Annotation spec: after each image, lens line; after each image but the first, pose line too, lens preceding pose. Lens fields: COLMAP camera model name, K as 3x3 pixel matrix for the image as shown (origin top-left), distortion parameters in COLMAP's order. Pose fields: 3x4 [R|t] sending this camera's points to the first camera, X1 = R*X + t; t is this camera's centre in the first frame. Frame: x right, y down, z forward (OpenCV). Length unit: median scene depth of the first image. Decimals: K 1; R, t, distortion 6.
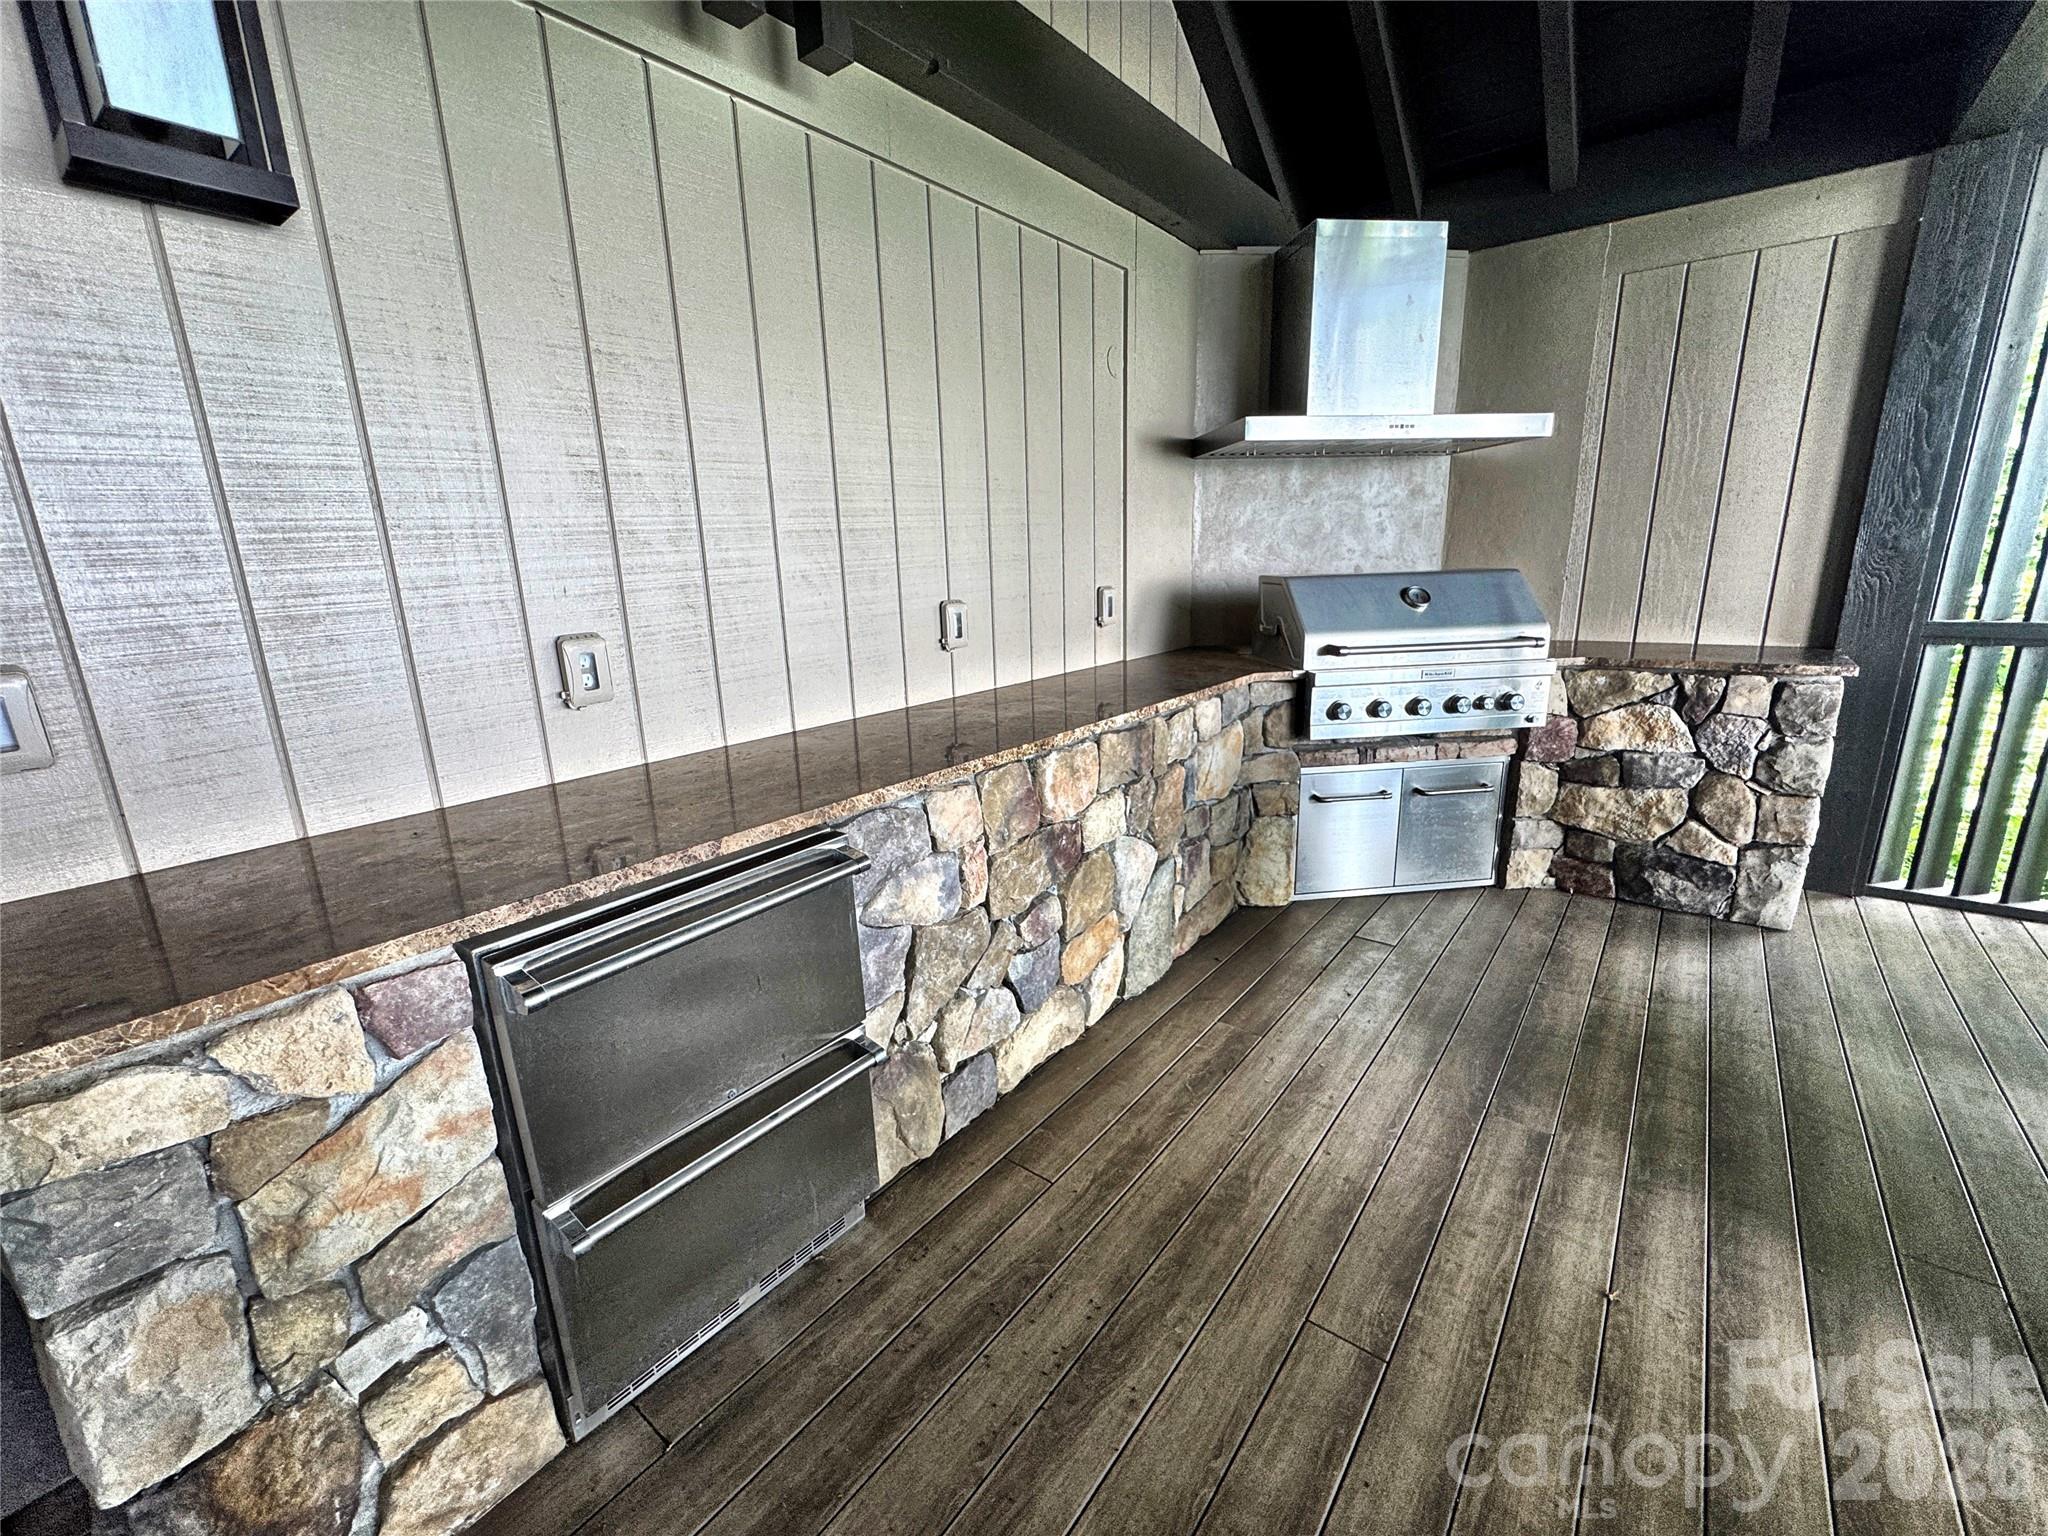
lens RADIAL K [[846.1, 0, 1024.5], [0, 846.1, 766.4], [0, 0, 1]] dist [-0.000635, 0.000088]
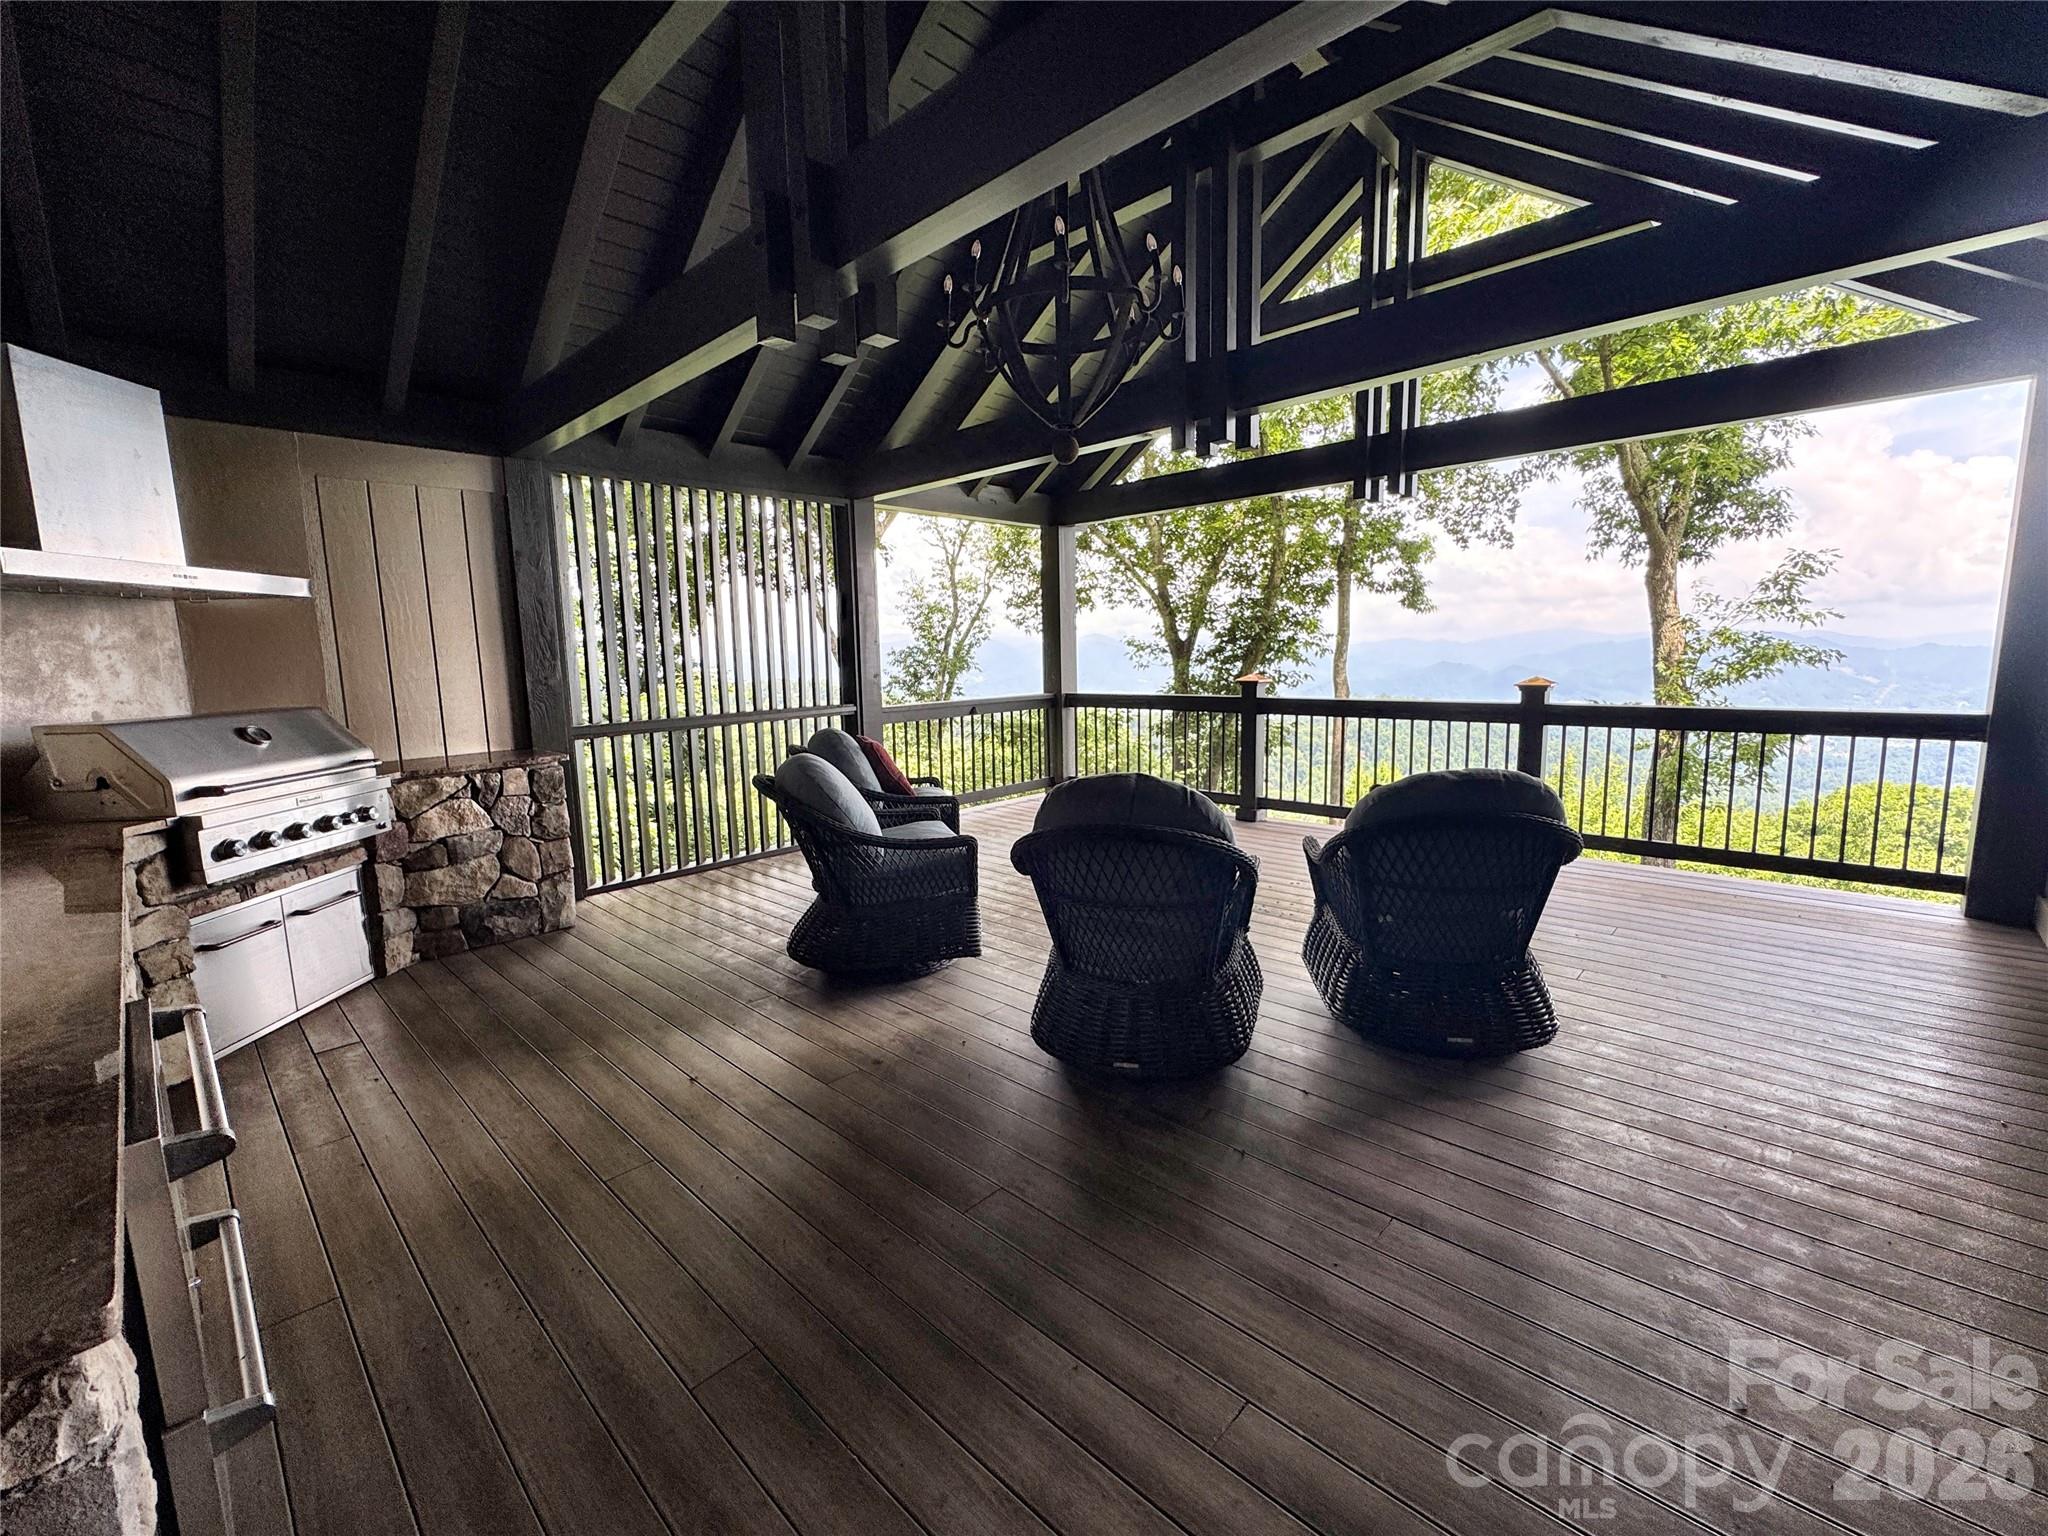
lens RADIAL K [[846.1, 0, 1024.5], [0, 846.1, 766.4], [0, 0, 1]] dist [-0.000635, 0.000088]
pose [[0.094402, -0.107912, 0.989668, -0.495678], [0.263523, 0.961356, 0.079688, 0.007680], [-0.960023, 0.253277, 0.119192, -0.045861]]
